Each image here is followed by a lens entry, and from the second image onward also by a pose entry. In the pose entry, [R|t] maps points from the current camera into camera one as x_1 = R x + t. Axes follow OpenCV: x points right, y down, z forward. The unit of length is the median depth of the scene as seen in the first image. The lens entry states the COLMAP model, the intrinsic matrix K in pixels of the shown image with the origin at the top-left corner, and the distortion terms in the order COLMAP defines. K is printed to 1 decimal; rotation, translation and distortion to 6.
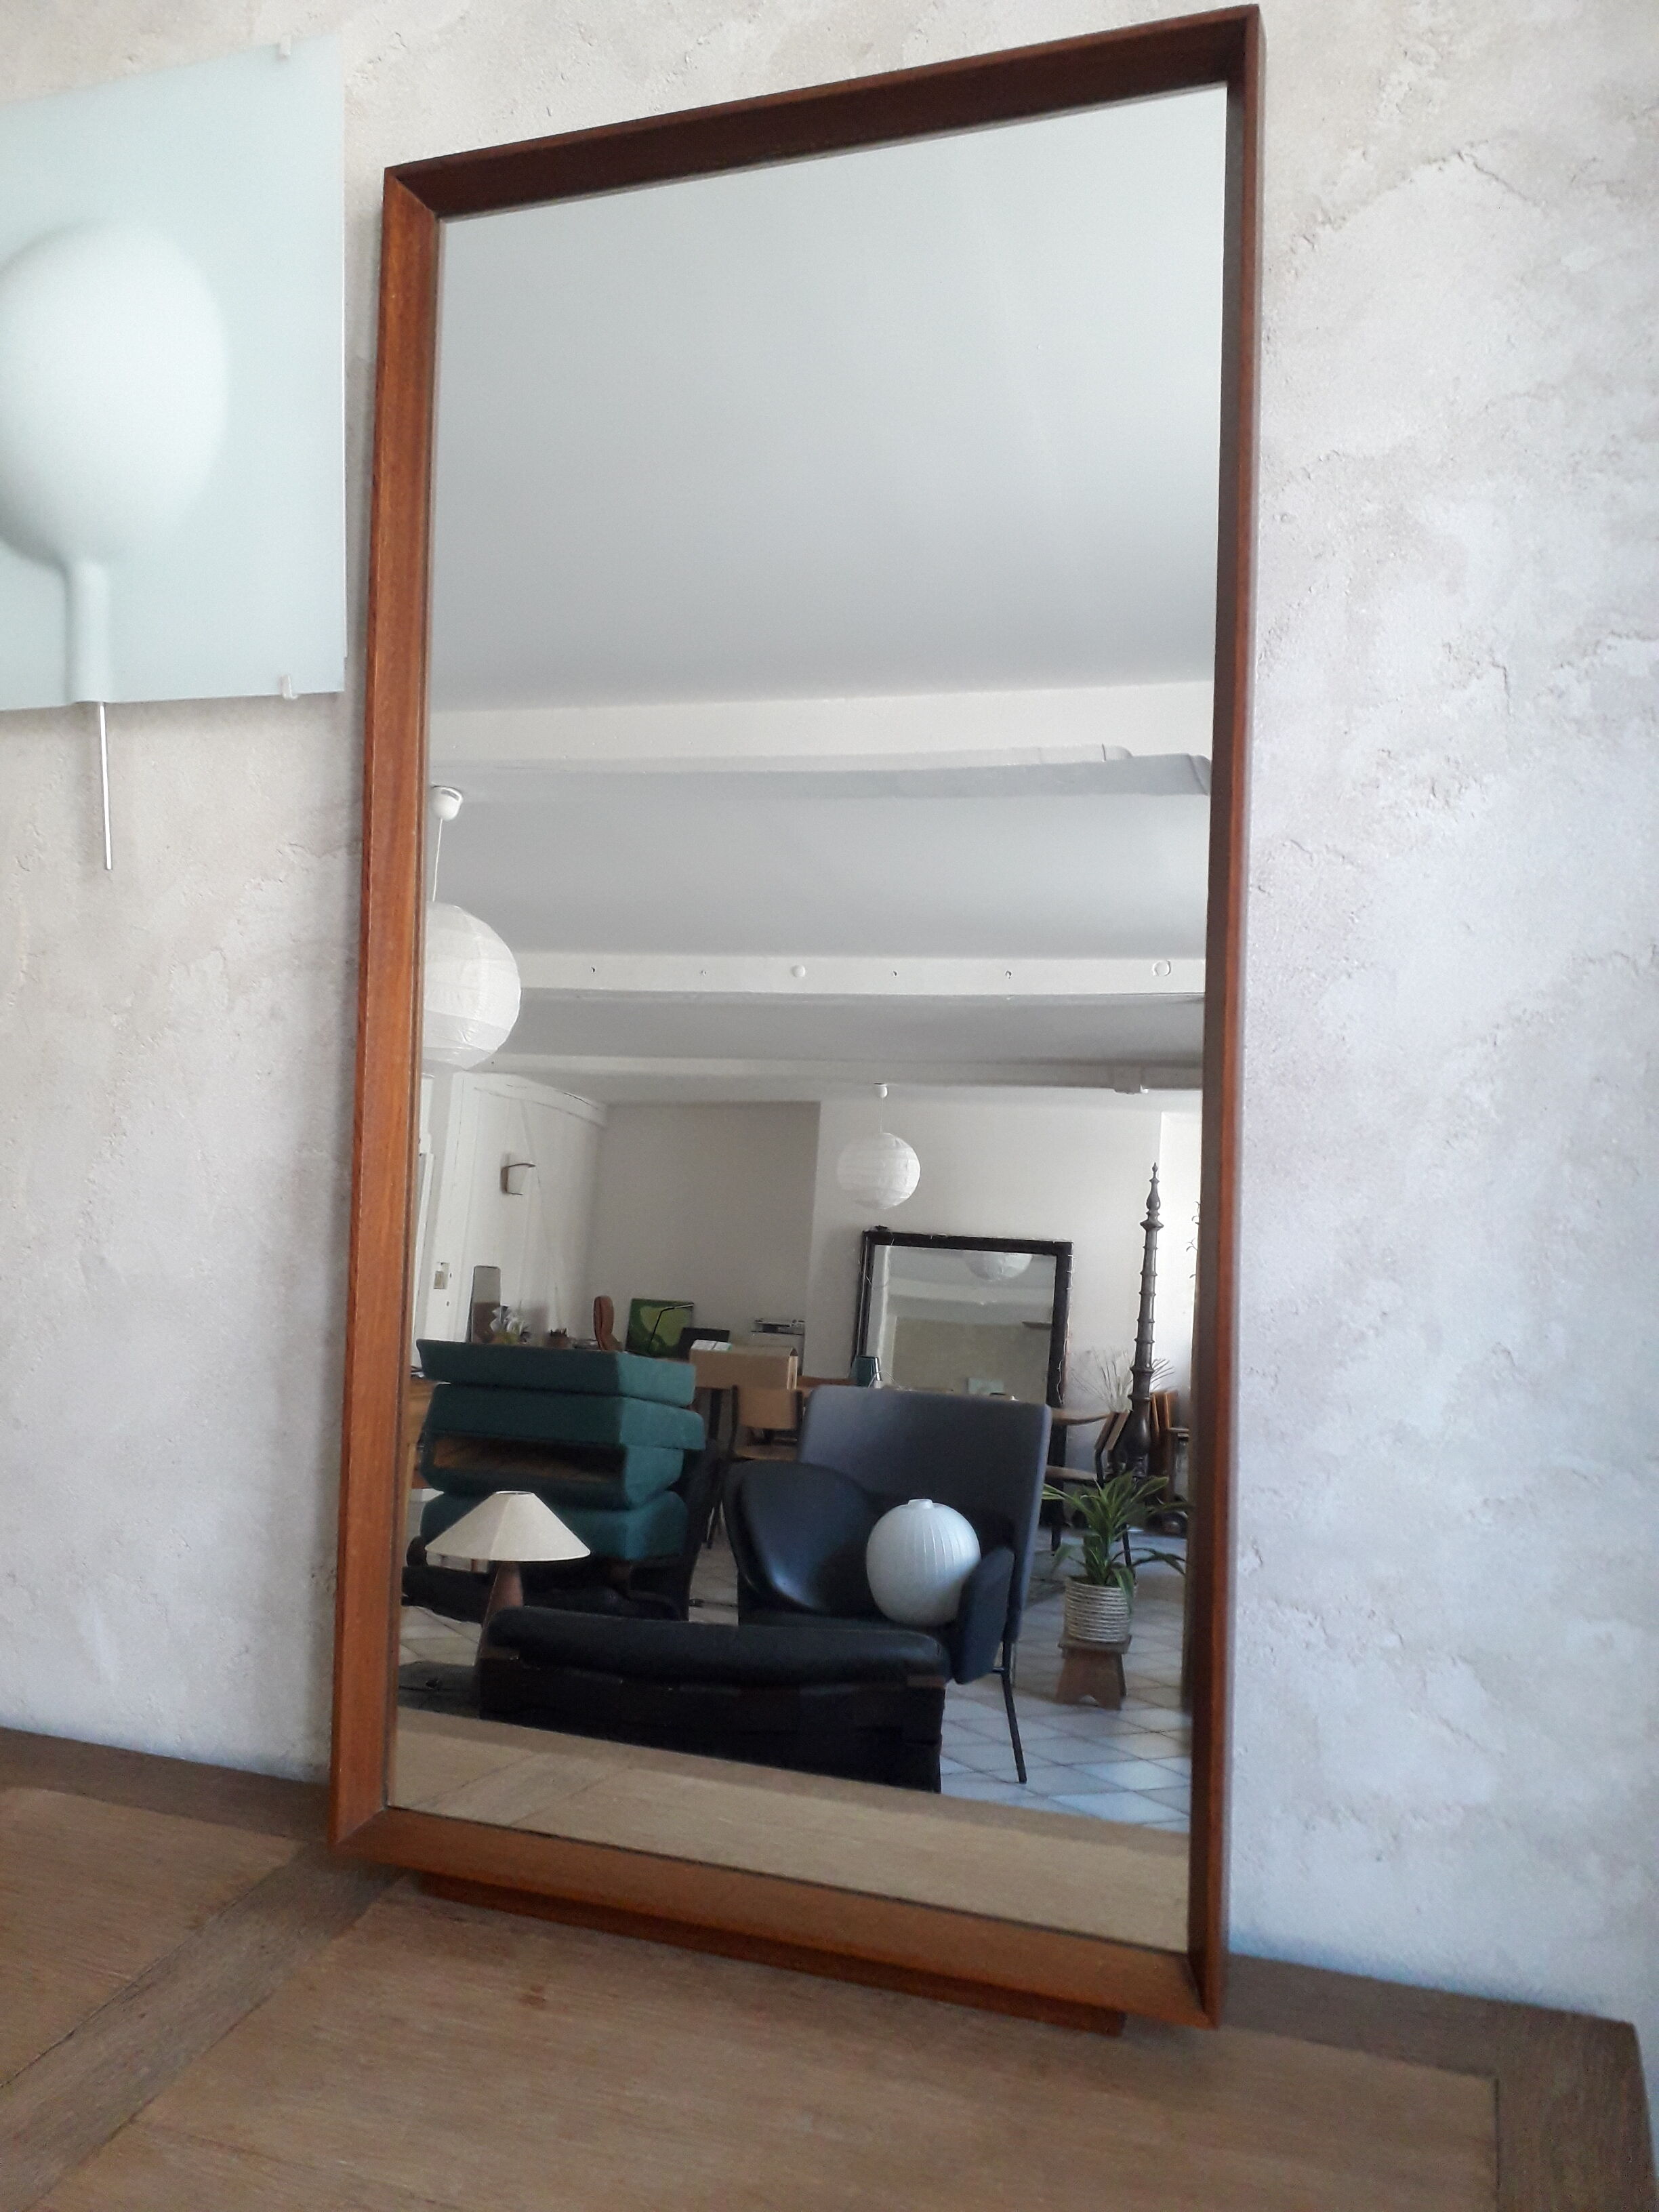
lens RADIAL K [[1665.9, 0, 831.1], [0, 1665.9, 990.0], [0, 0, 1]] dist [-0.004629, 0.007814]
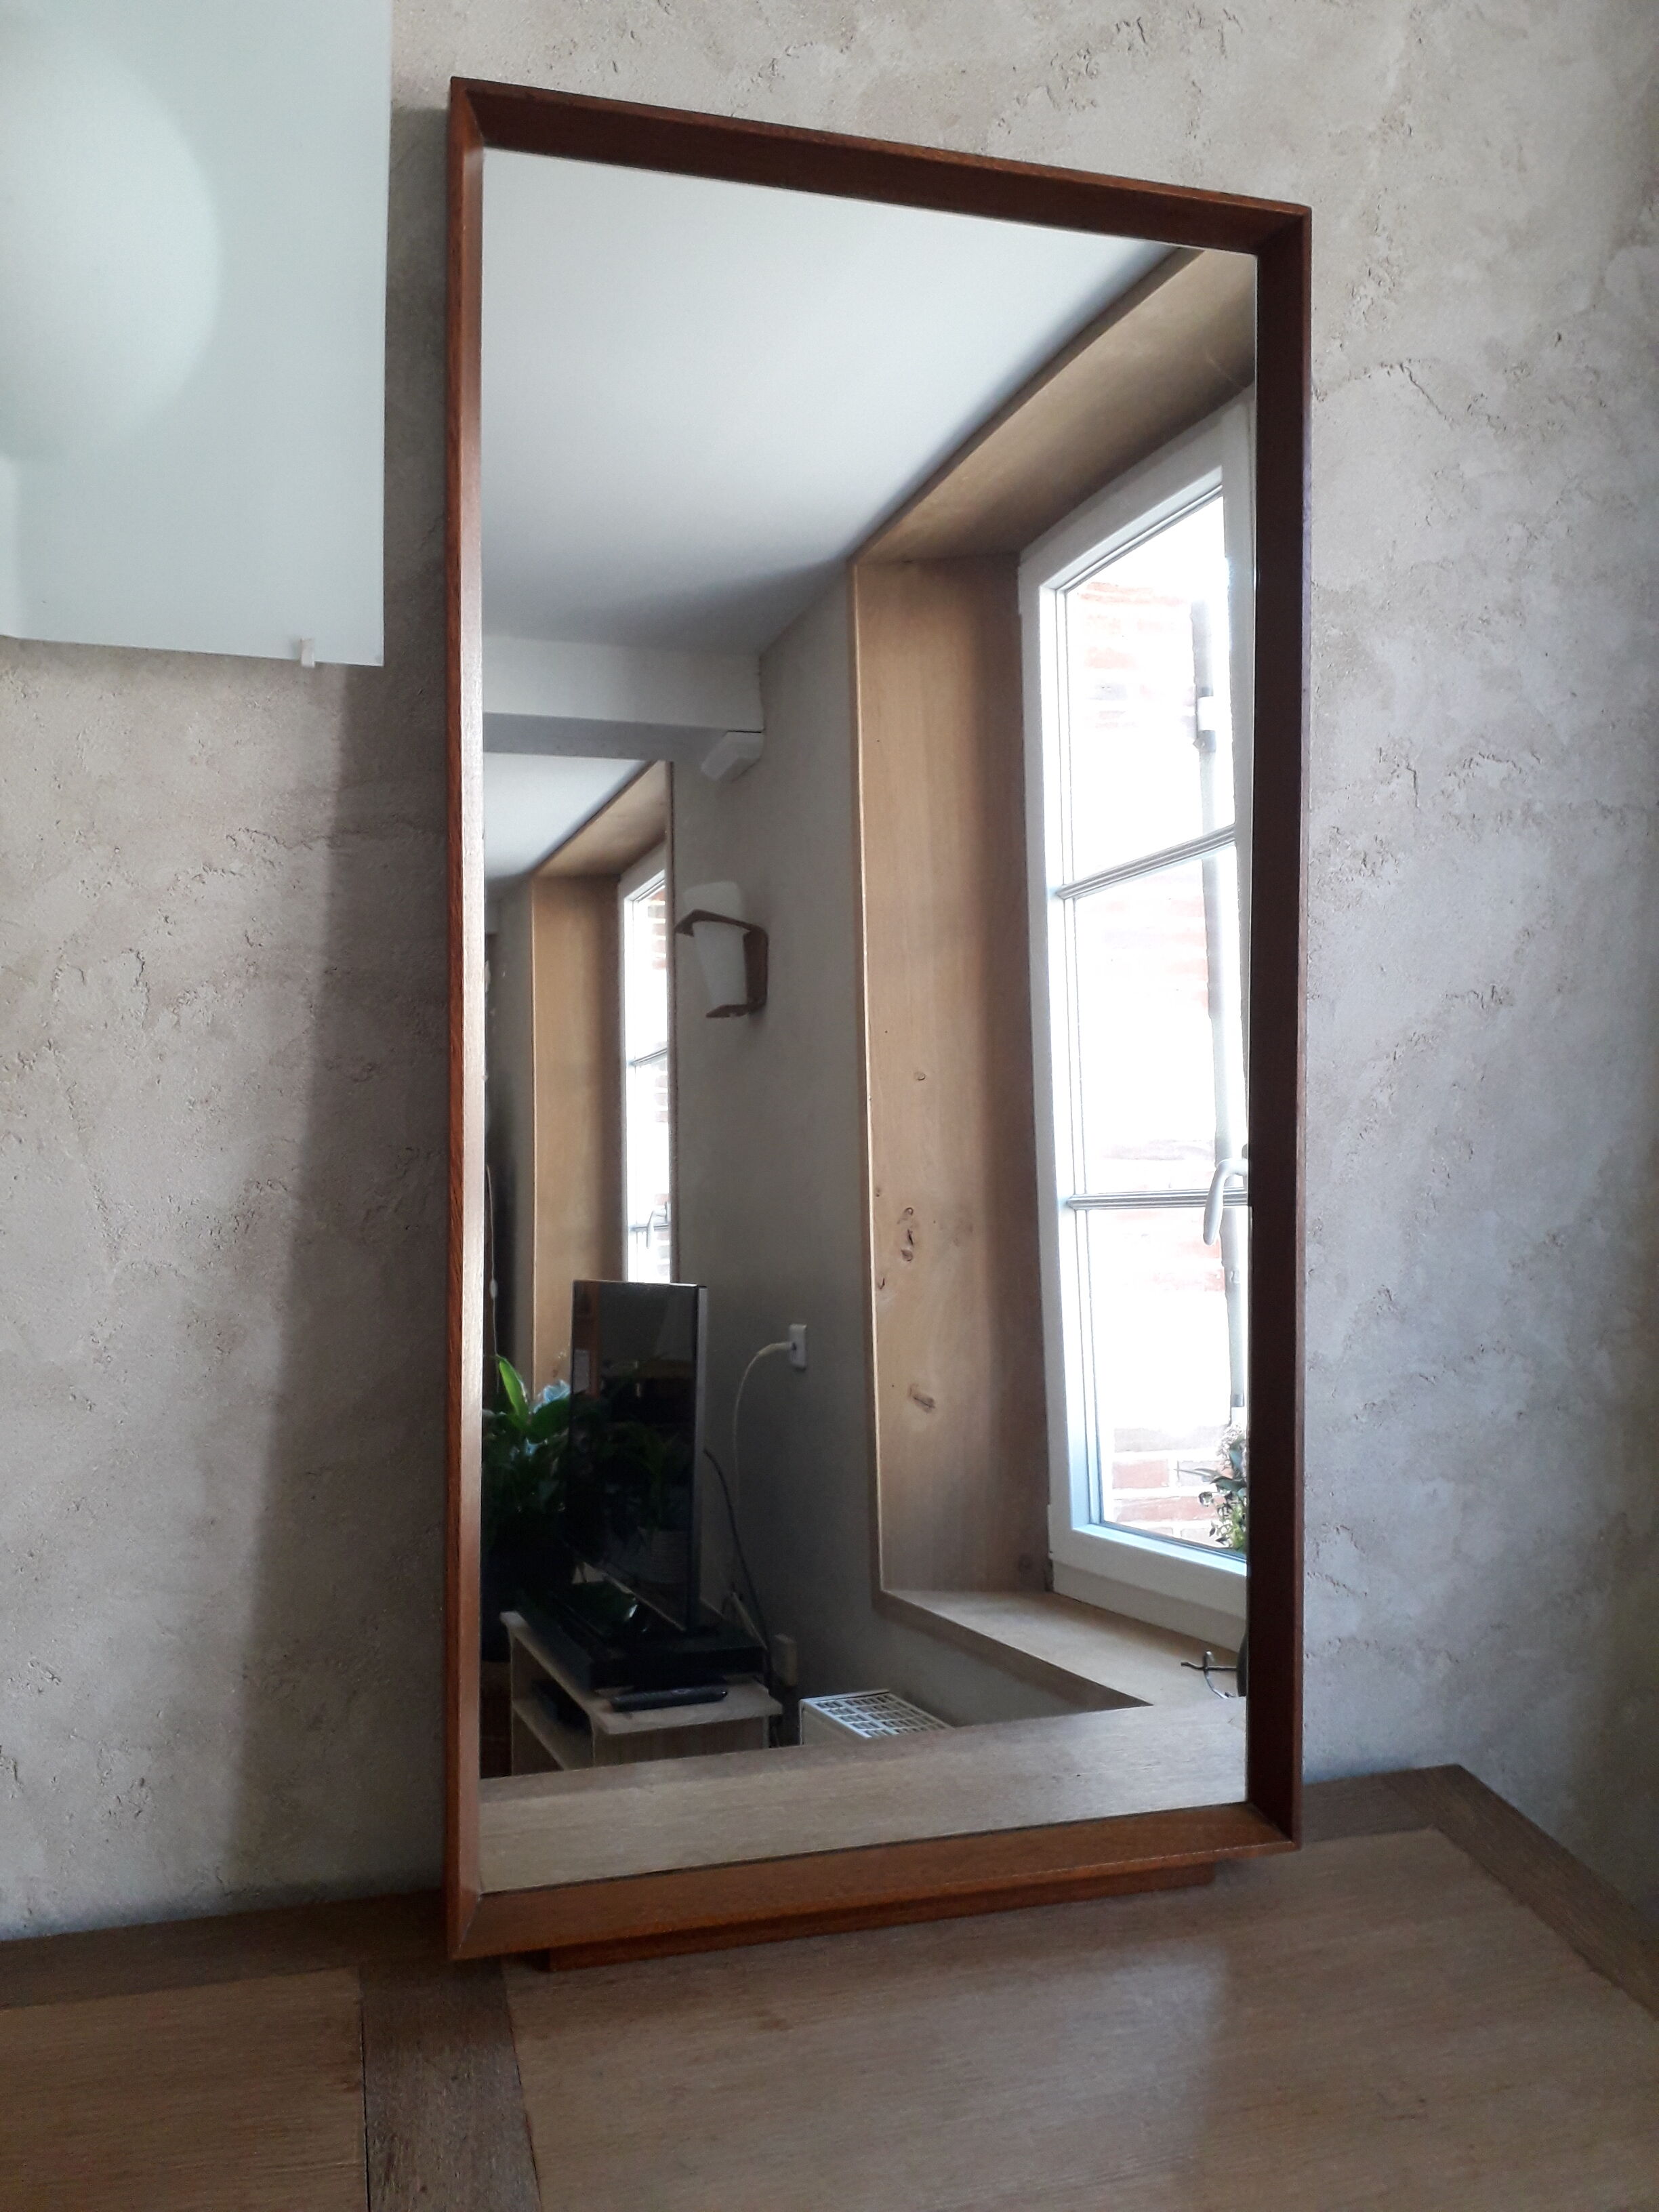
lens RADIAL K [[1665.9, 0, 831.1], [0, 1665.9, 990.0], [0, 0, 1]] dist [-0.004629, 0.007814]
pose [[0.829155, 0.002757, 0.559012, -0.667423], [-0.025183, 0.999157, 0.032424, -0.050119], [-0.558451, -0.040962, 0.828525, 0.156884]]
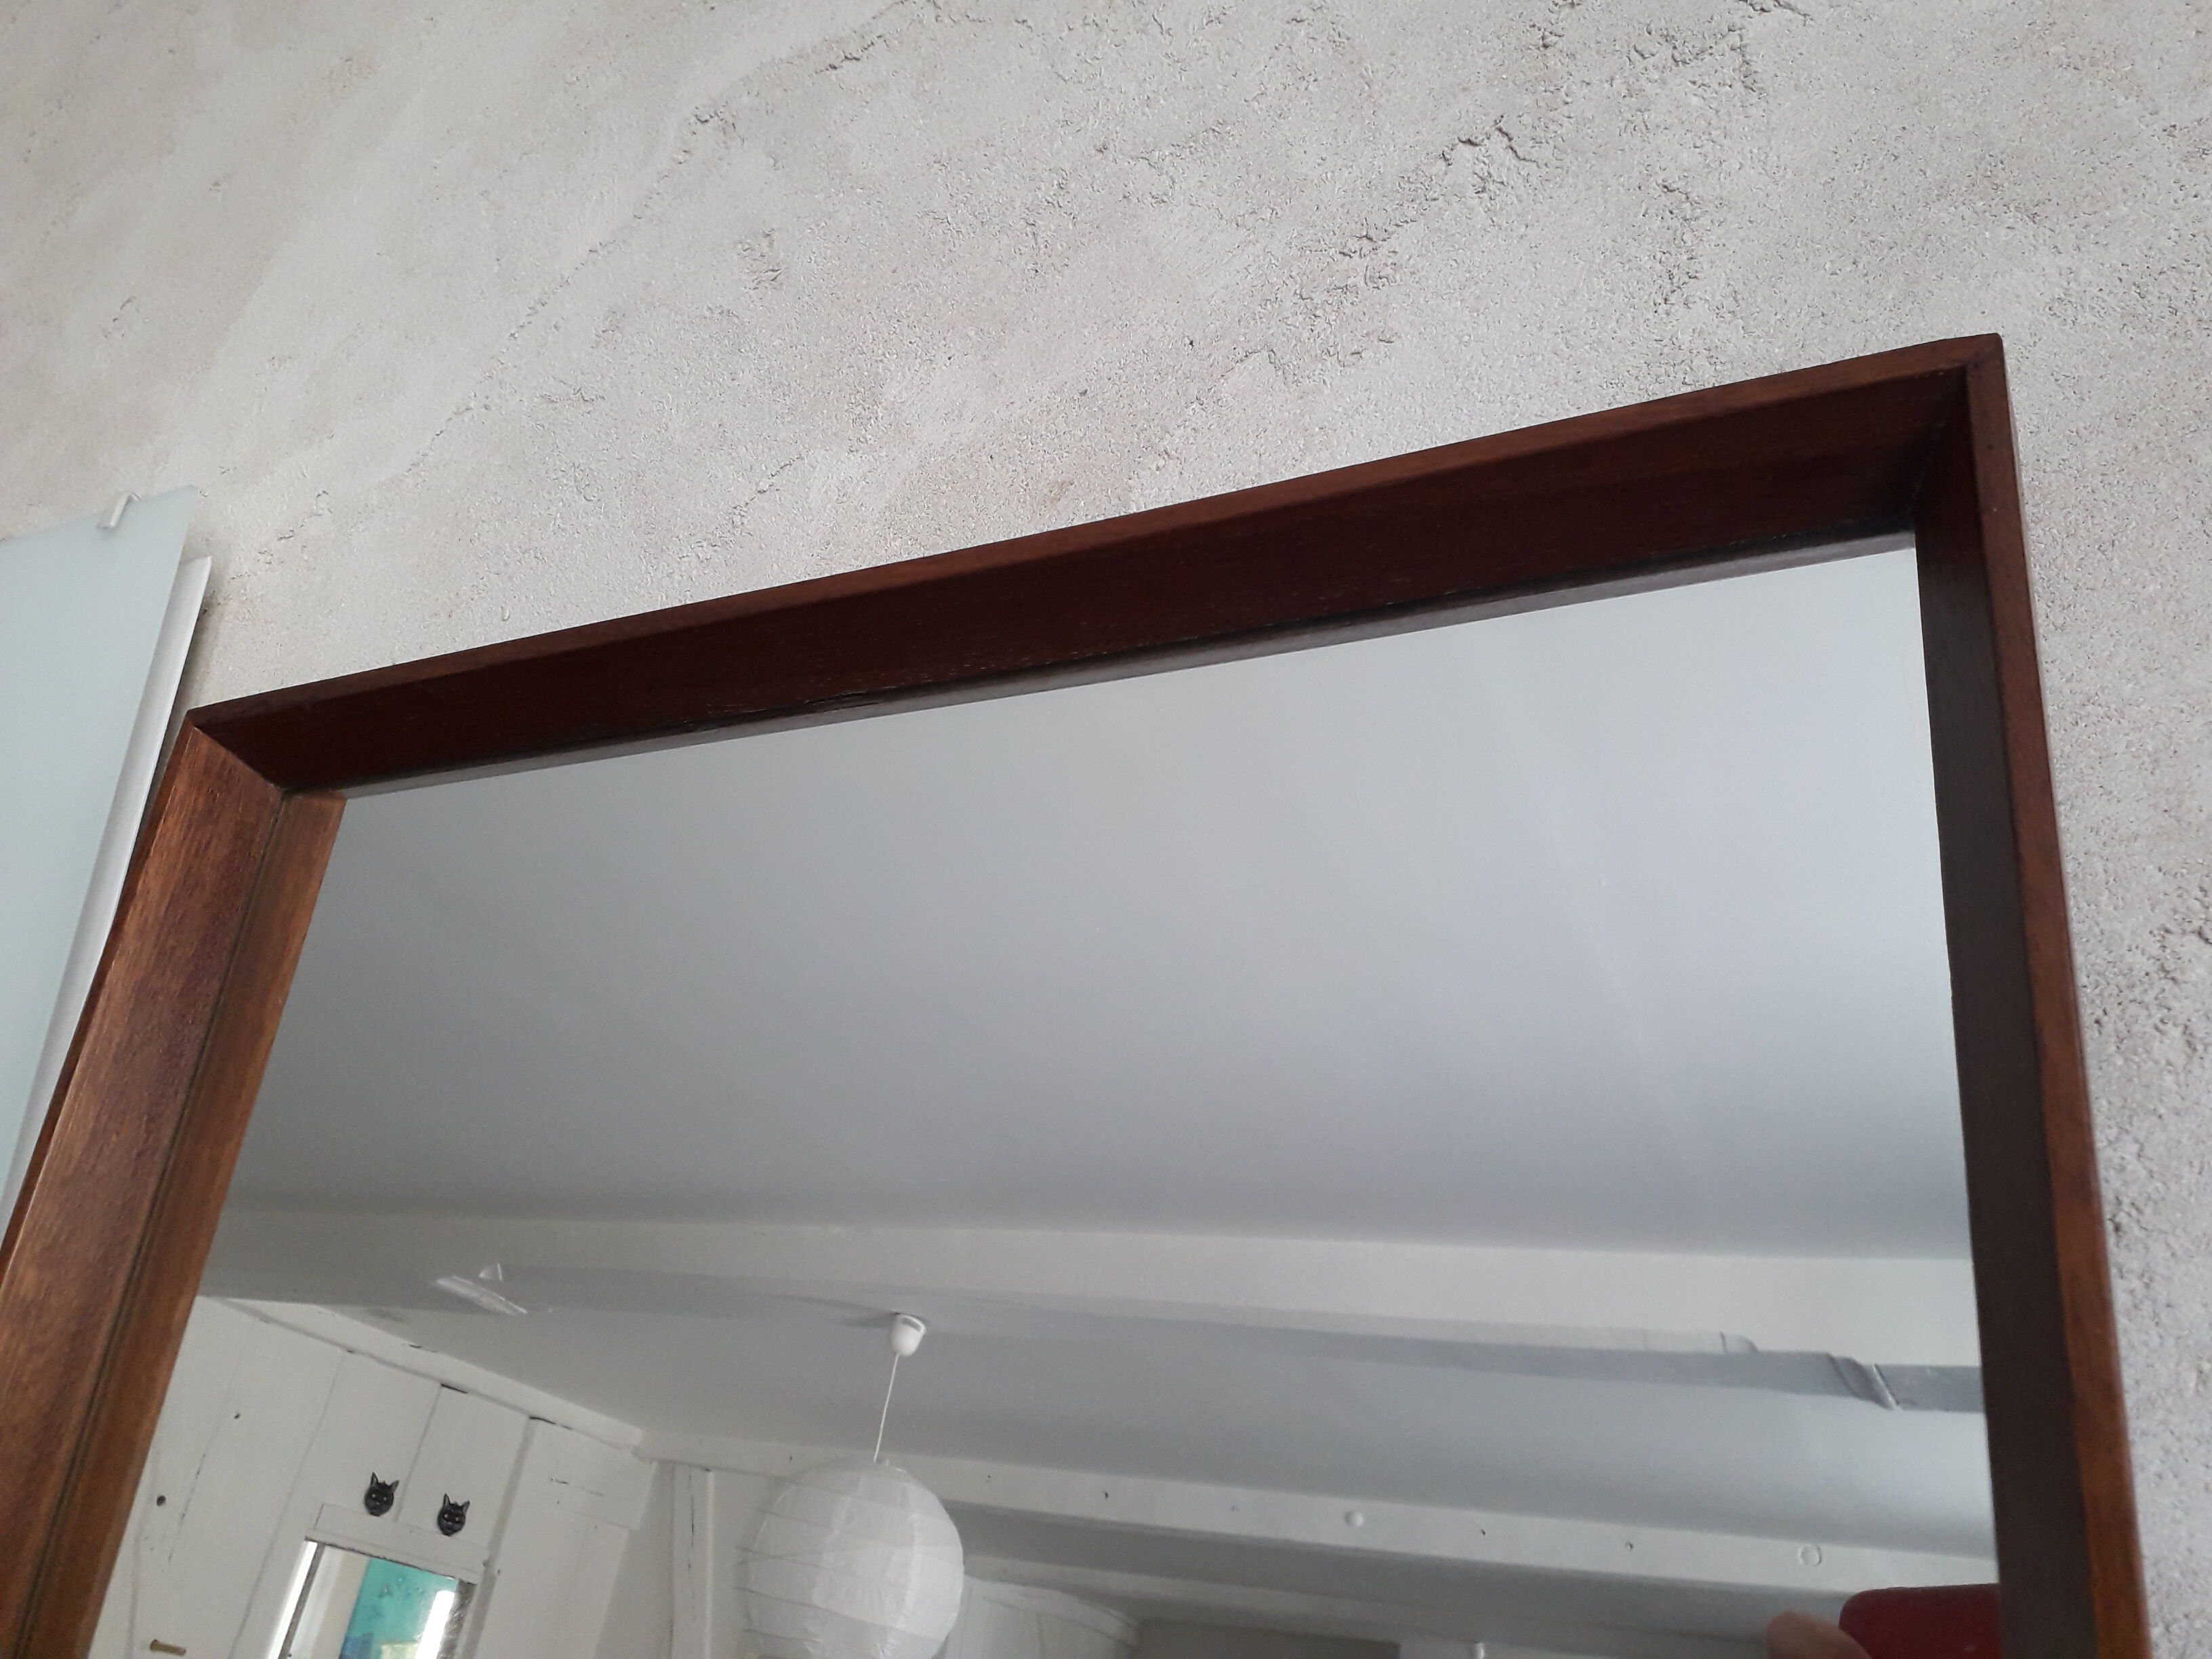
lens RADIAL K [[1679.8, 0, 1106.9], [0, 1679.8, 788.8], [0, 0, 1]] dist [-0.004210, 0.001812]
pose [[0.981929, 0.016821, -0.188503, 0.130344], [-0.085125, 0.928851, -0.360541, -0.342220], [0.169027, 0.370072, 0.913497, 0.645846]]
